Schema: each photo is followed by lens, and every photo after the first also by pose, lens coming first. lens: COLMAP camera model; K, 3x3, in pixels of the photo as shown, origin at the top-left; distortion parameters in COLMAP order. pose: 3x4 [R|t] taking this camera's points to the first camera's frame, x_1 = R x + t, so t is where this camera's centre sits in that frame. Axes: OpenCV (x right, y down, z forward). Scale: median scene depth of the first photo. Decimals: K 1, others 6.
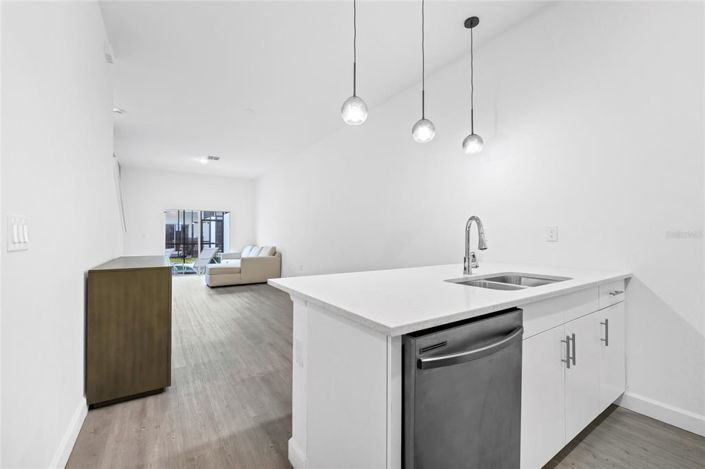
lens RADIAL K [[295.1, 0, 352.5], [0, 295.1, 234.5], [0, 0, 1]] dist [0.003370, 0.000198]
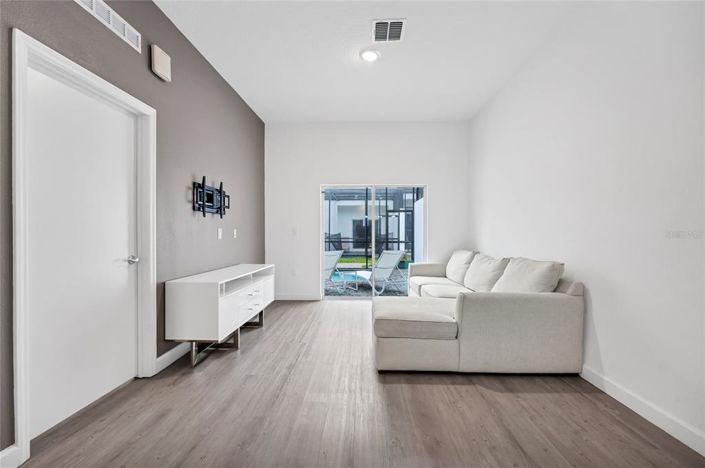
lens RADIAL K [[295.1, 0, 352.5], [0, 295.1, 234.0], [0, 0, 1]] dist [0.003370, 0.000198]
pose [[0.812267, 0.005094, -0.583263, -0.150461], [0.000430, 0.999956, 0.009331, 0.003334], [0.583285, -0.007830, 0.812230, 0.351141]]
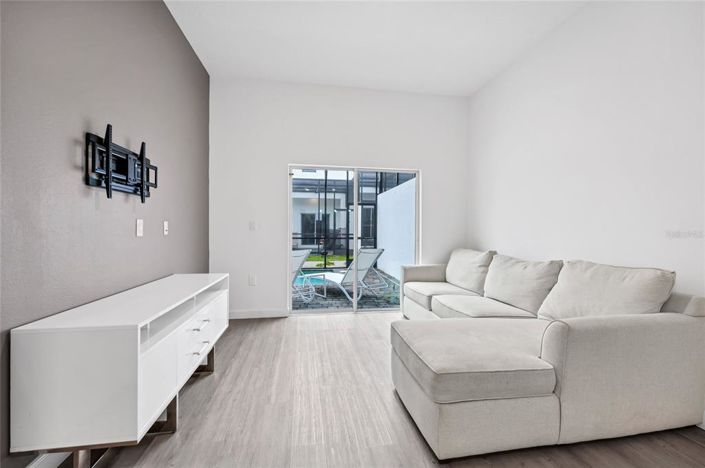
lens RADIAL K [[297.8, 0, 353.9], [0, 297.8, 230.0], [0, 0, 1]] dist [-0.001006, -0.000480]
pose [[0.913643, 0.010626, -0.406378, -0.230452], [-0.006790, 0.999918, 0.010879, 0.004124], [0.406460, -0.007180, 0.913640, 0.396847]]
